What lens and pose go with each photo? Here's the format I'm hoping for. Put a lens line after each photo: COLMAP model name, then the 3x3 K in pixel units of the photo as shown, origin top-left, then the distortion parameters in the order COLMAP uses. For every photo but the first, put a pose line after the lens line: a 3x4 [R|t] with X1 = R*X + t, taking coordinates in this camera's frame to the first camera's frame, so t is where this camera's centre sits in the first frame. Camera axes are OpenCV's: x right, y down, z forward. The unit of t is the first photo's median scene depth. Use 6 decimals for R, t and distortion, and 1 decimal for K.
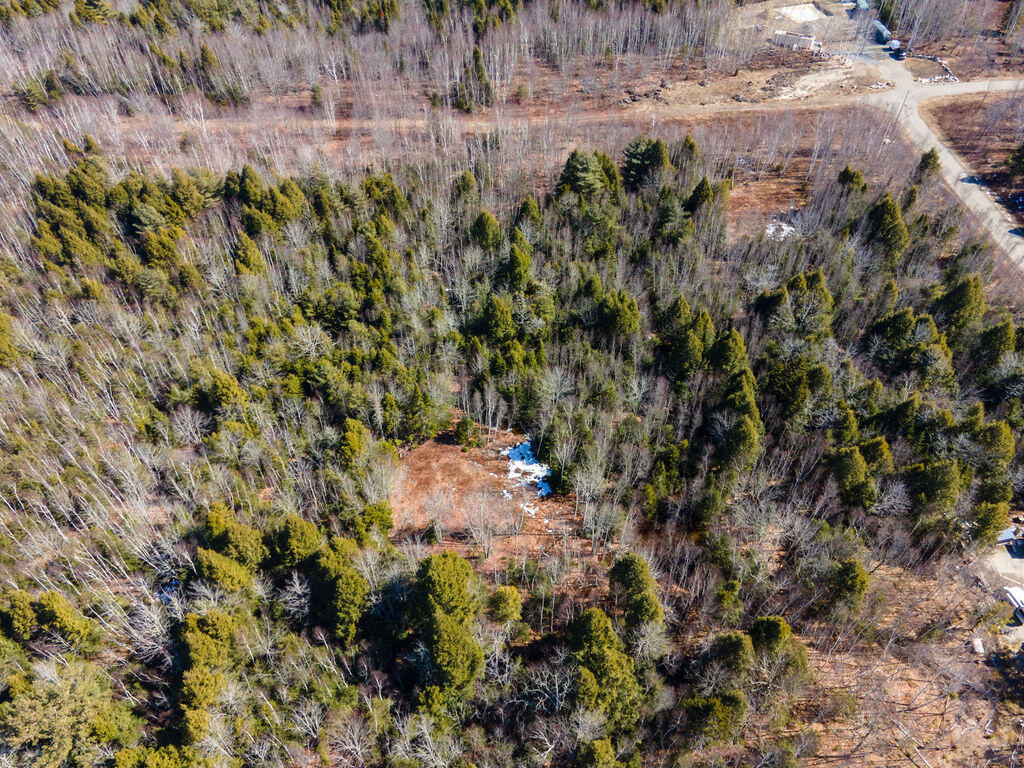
lens RADIAL K [[738.2, 0, 513.7], [0, 738.2, 383.5], [0, 0, 1]] dist [0.033300, 0.028740]
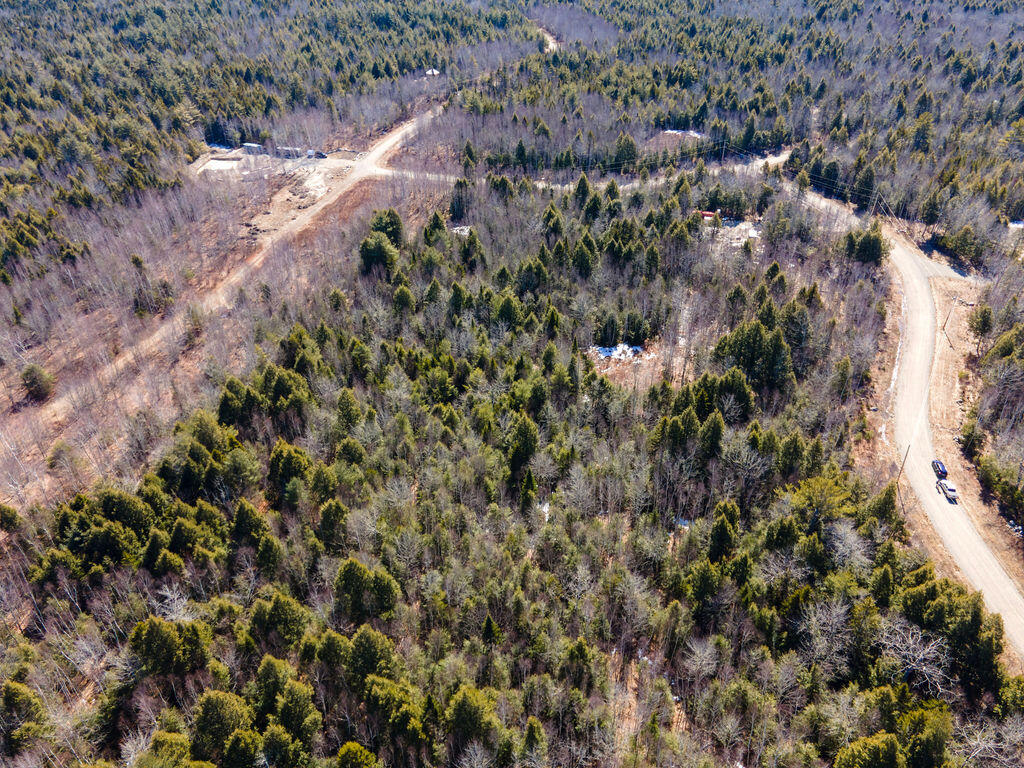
lens RADIAL K [[738.2, 0, 513.7], [0, 738.2, 383.5], [0, 0, 1]] dist [0.033300, 0.028740]
pose [[0.301521, -0.533504, 0.790227, -1.234125], [0.705939, 0.682010, 0.191084, -0.270663], [-0.640886, 0.500236, 0.582261, 0.298264]]
